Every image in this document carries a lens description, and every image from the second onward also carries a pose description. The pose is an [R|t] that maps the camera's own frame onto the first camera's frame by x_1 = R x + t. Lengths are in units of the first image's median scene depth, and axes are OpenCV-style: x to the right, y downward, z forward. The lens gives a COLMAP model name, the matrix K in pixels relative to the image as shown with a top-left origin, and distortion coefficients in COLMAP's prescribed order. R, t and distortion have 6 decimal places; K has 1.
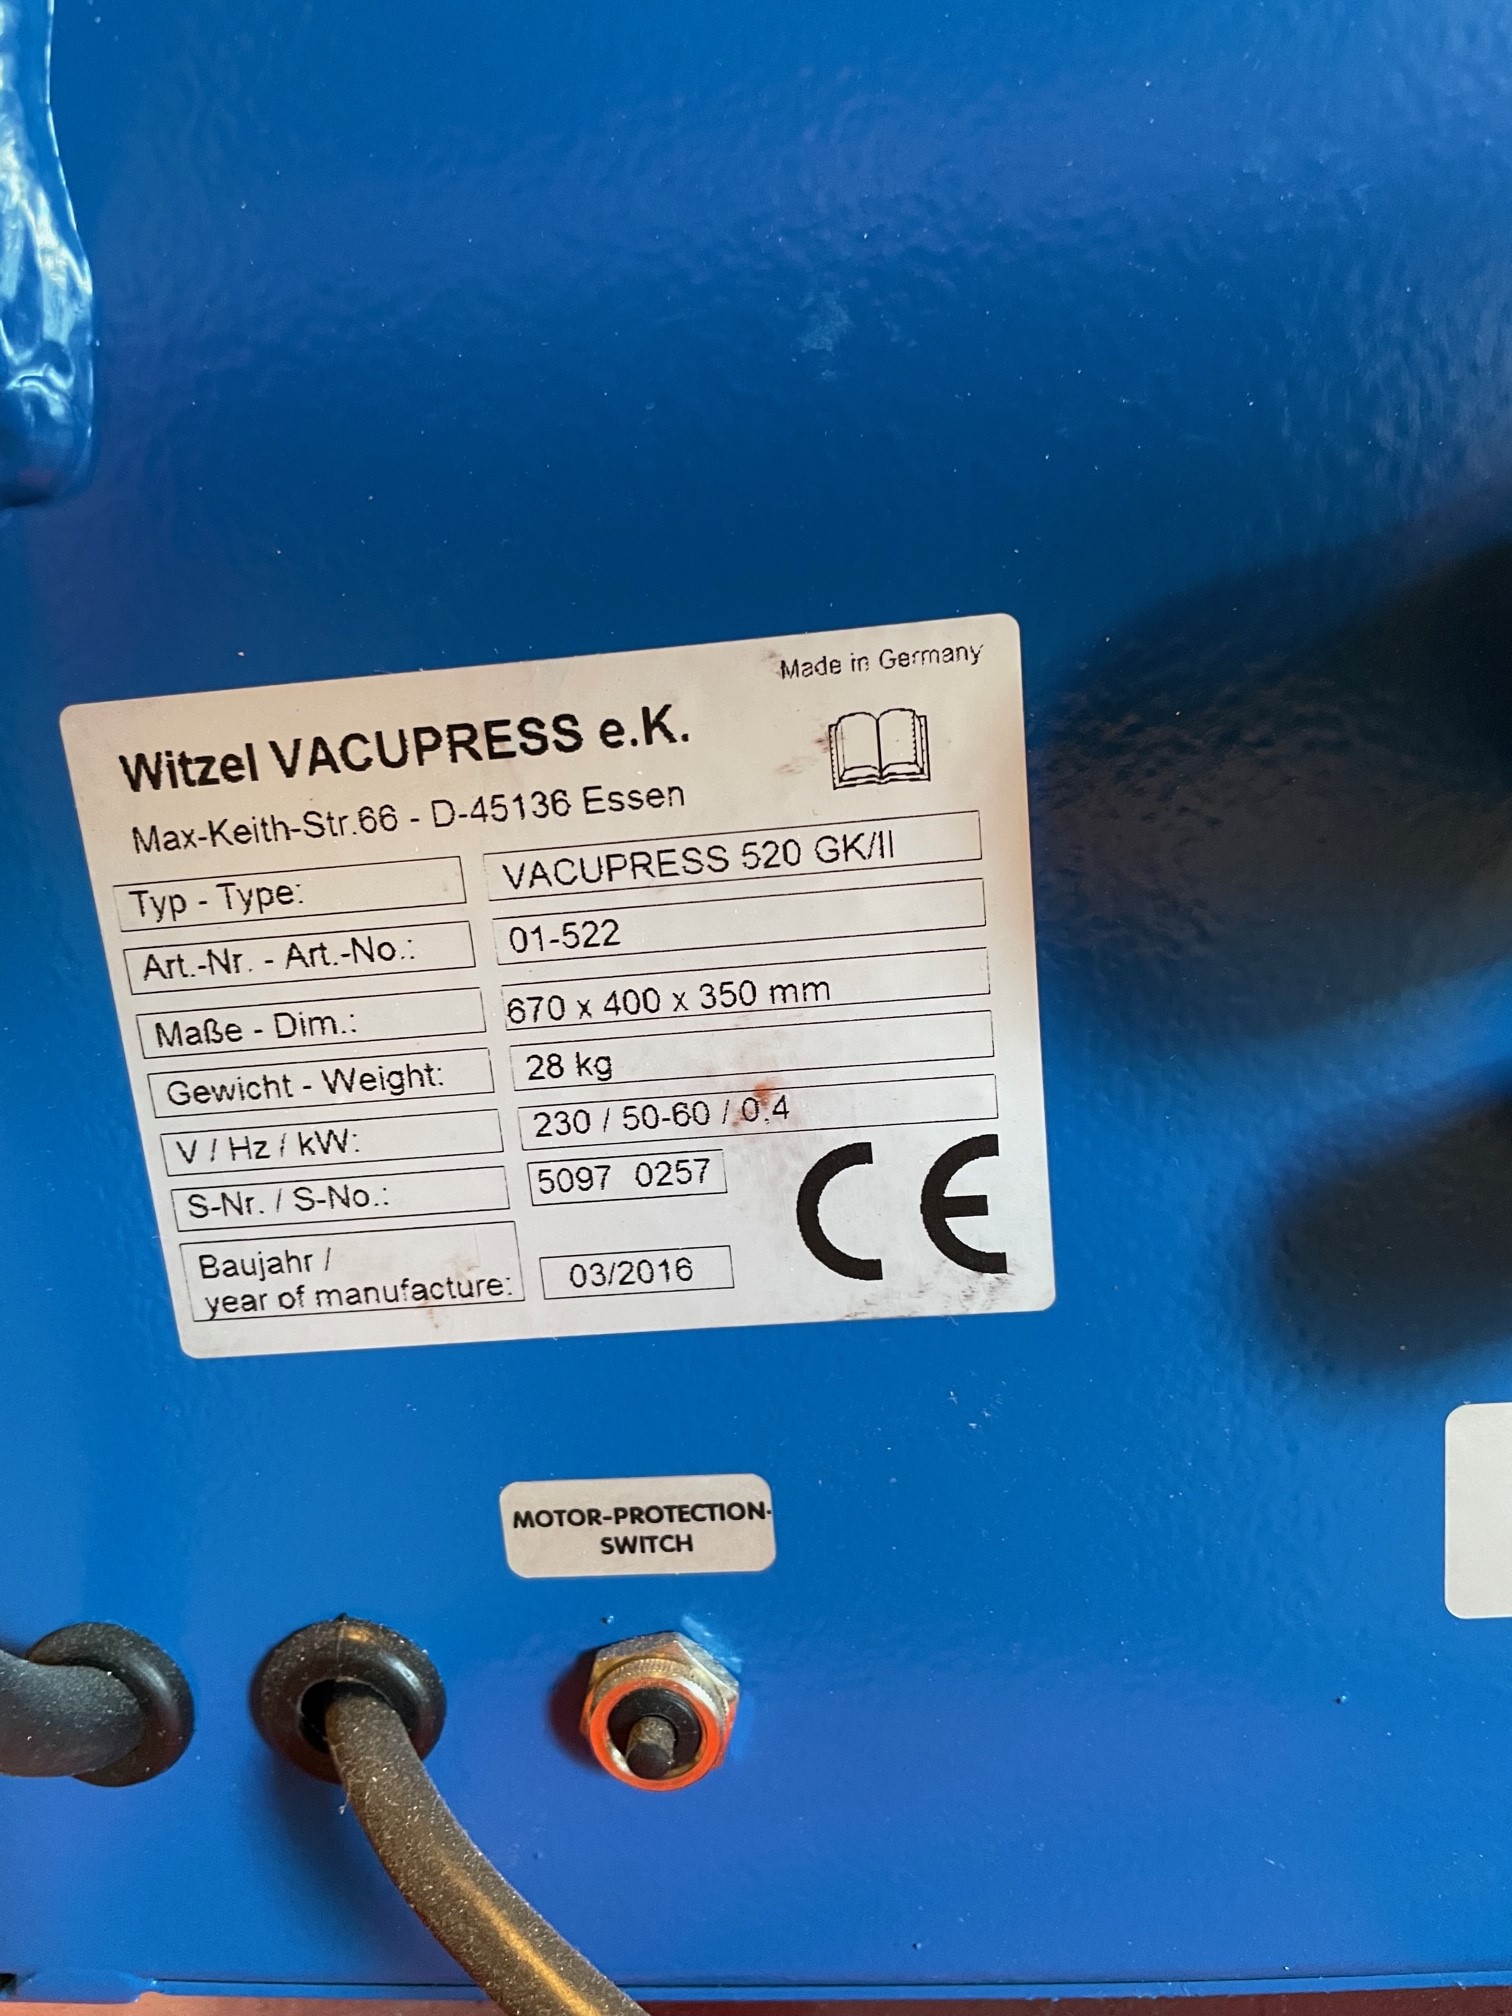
lens RADIAL K [[1549.9, 0, 732.3], [0, 1549.9, 994.3], [0, 0, 1]] dist [0.087106, -0.115985]
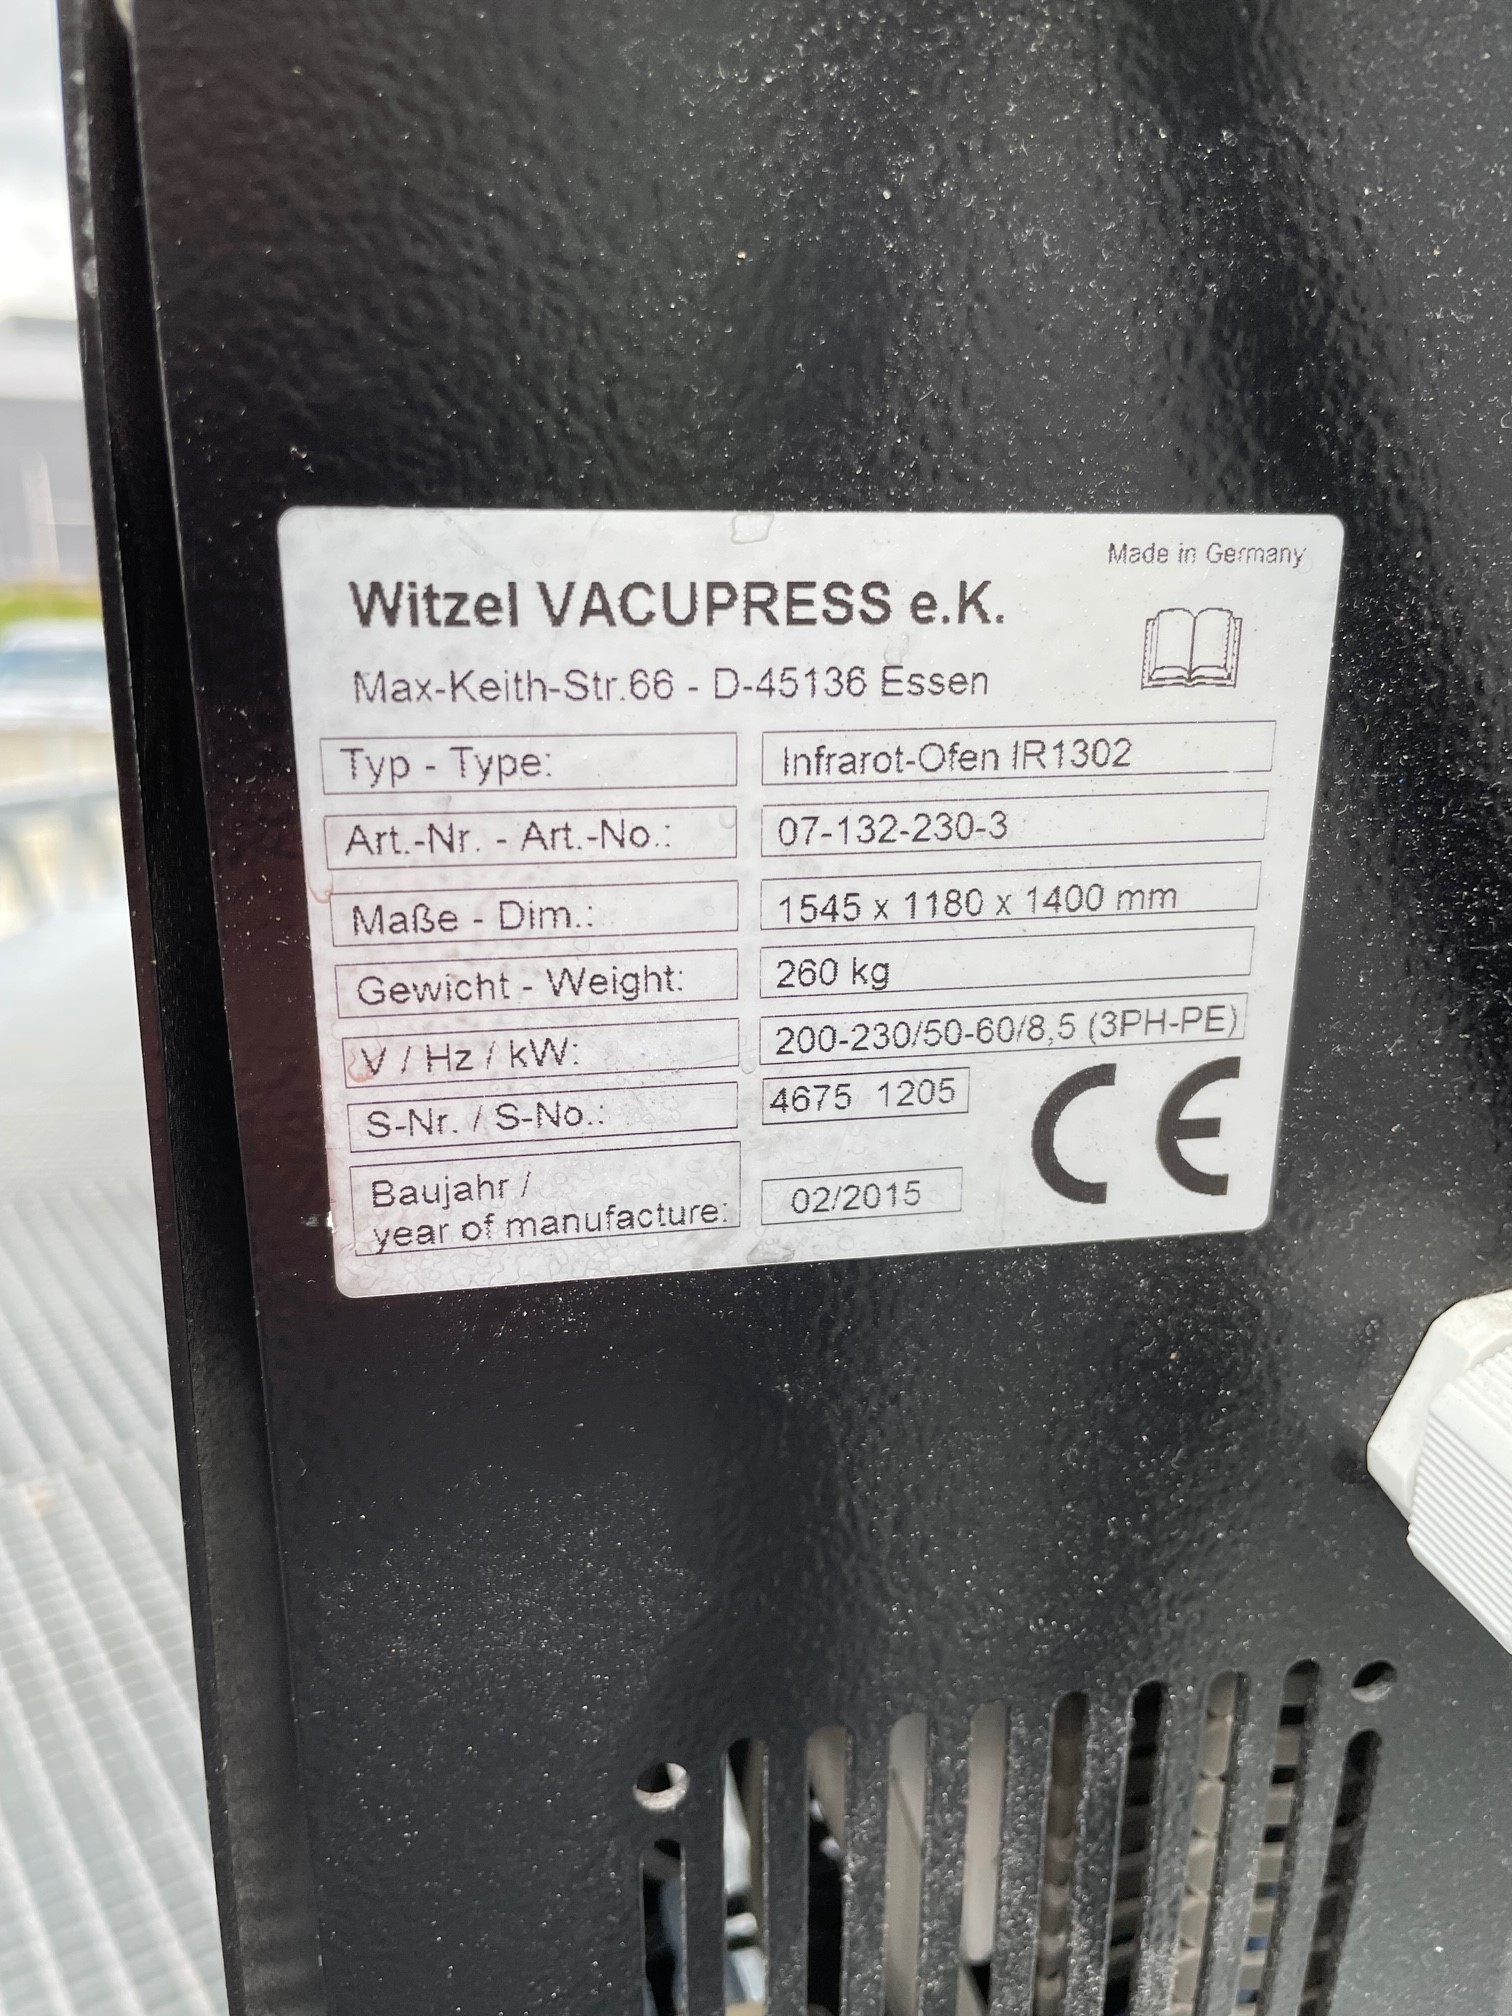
lens RADIAL K [[1539.3, 0, 741.9], [0, 1539.3, 1001.4], [0, 0, 1]] dist [0.093087, -0.126401]
pose [[0.962914, 0.024082, 0.268732, -0.406752], [-0.040874, 0.997533, 0.057067, 0.012793], [-0.266695, -0.065934, 0.961523, 0.145665]]
